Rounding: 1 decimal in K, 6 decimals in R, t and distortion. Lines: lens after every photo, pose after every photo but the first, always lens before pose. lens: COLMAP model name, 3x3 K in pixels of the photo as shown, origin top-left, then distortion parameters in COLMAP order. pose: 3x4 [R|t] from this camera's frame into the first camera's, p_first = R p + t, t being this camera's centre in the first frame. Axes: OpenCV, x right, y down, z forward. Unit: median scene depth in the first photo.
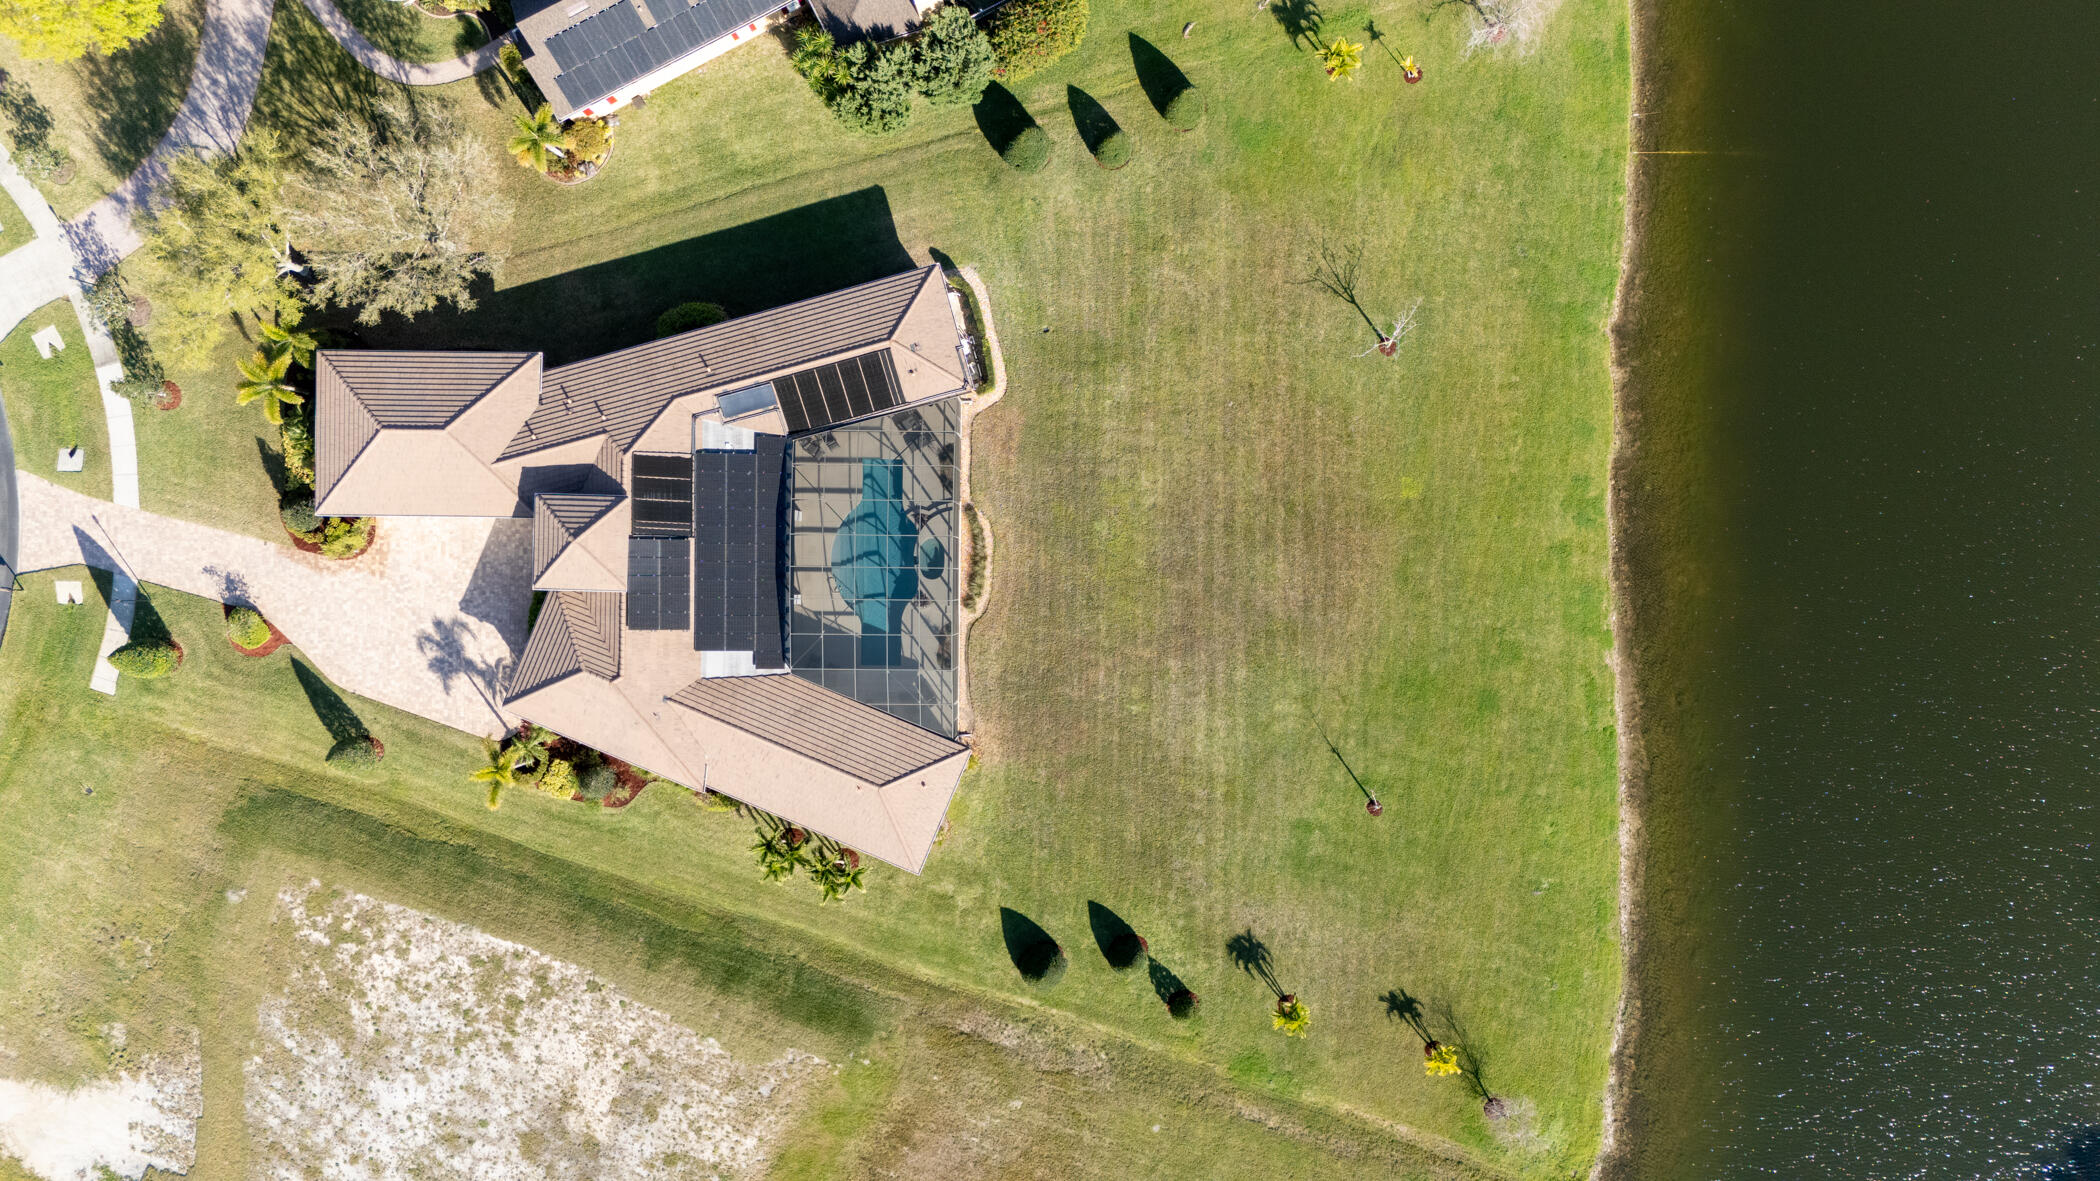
lens RADIAL K [[1539.1, 0, 1053.8], [0, 1539.1, 589.6], [0, 0, 1]] dist [0.091665, -0.107221]
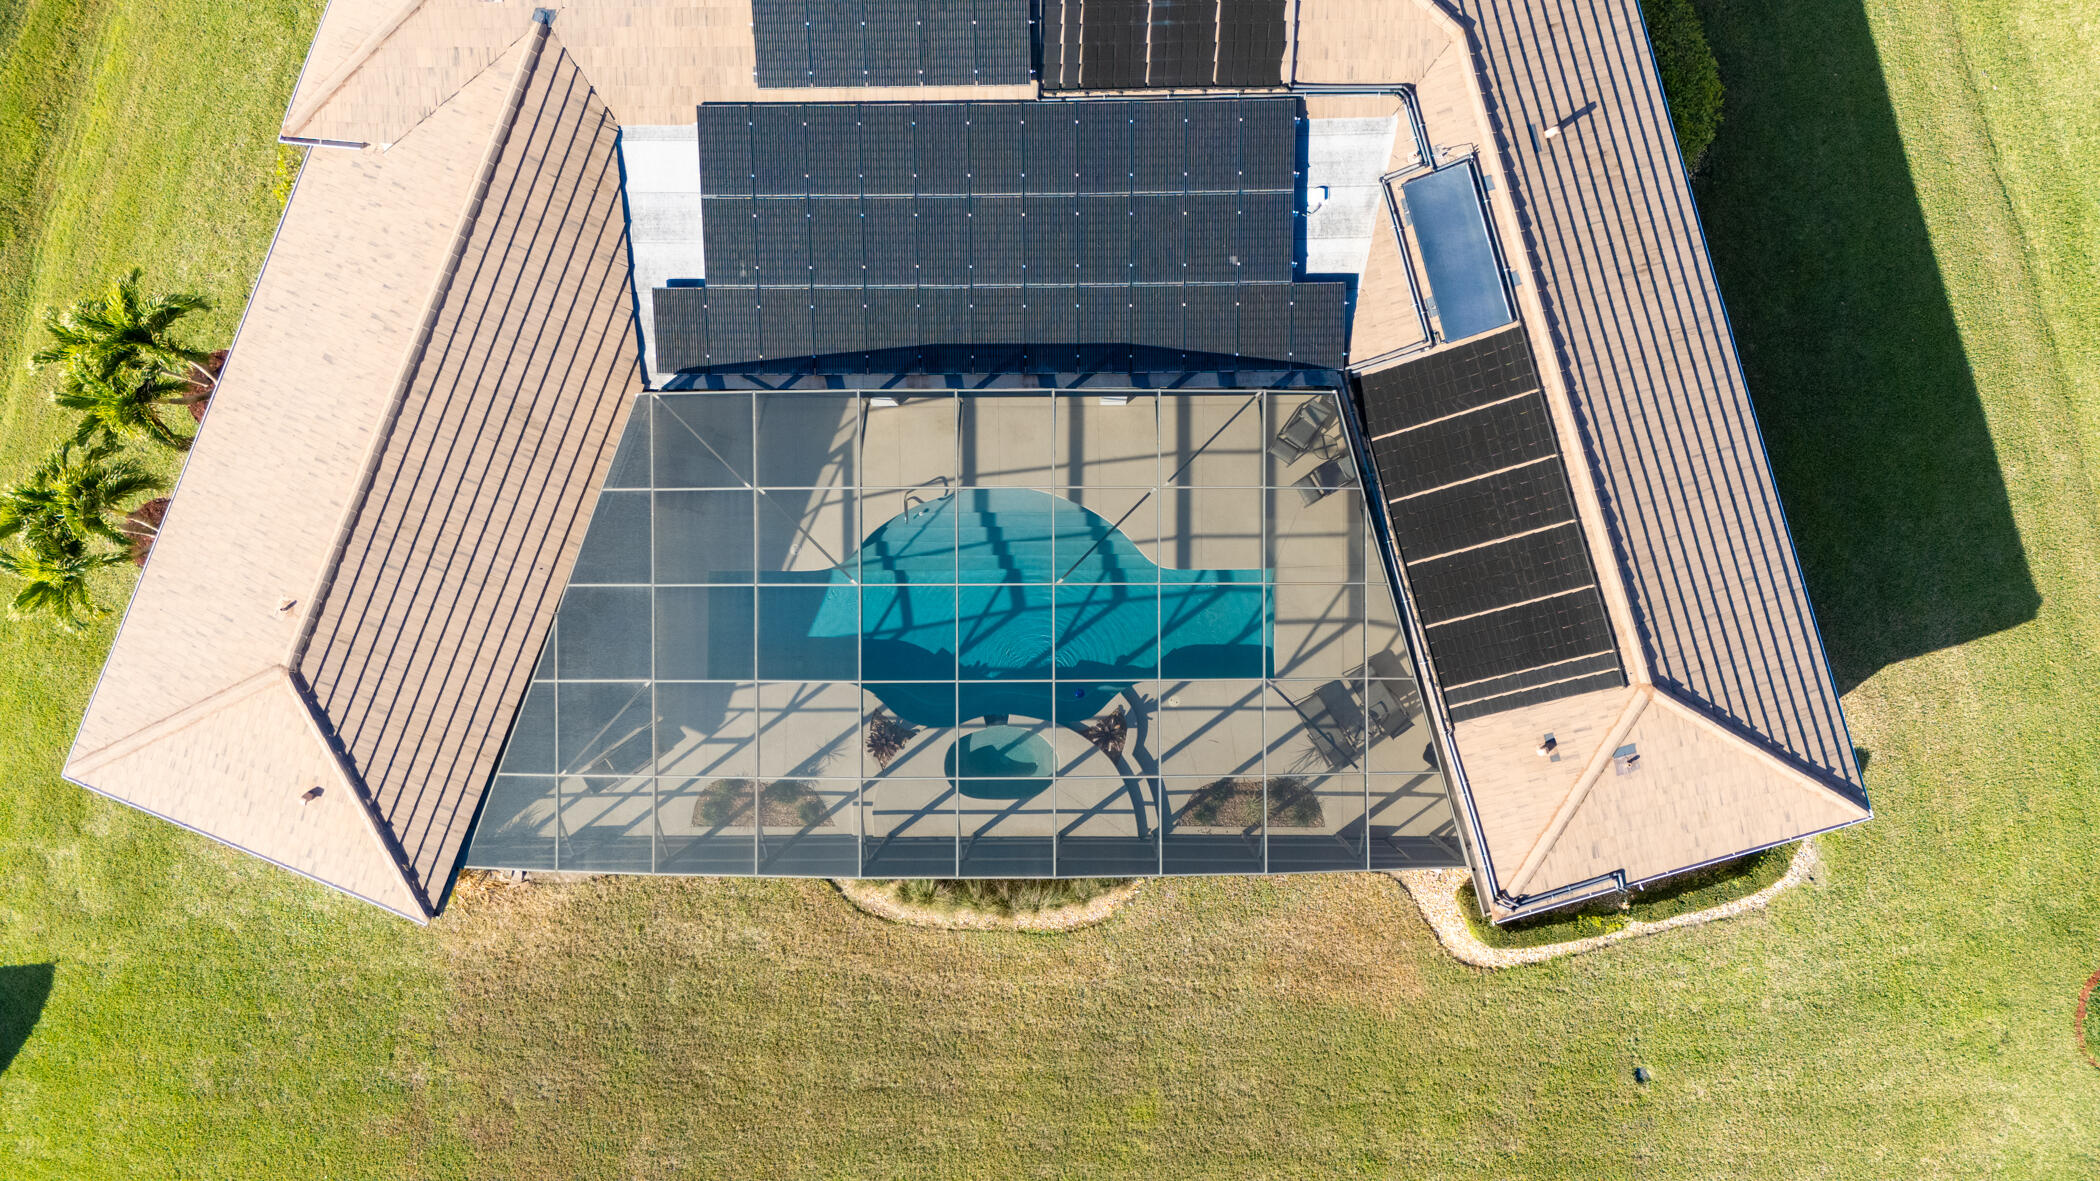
lens RADIAL K [[1545.2, 0, 1056.9], [0, 1545.2, 575.7], [0, 0, 1]] dist [0.099536, -0.130779]
pose [[0.014857, 0.999684, 0.020289, -0.131139], [-0.999810, 0.014597, 0.012889, -0.038535], [0.012589, -0.020476, 0.999711, 0.636085]]
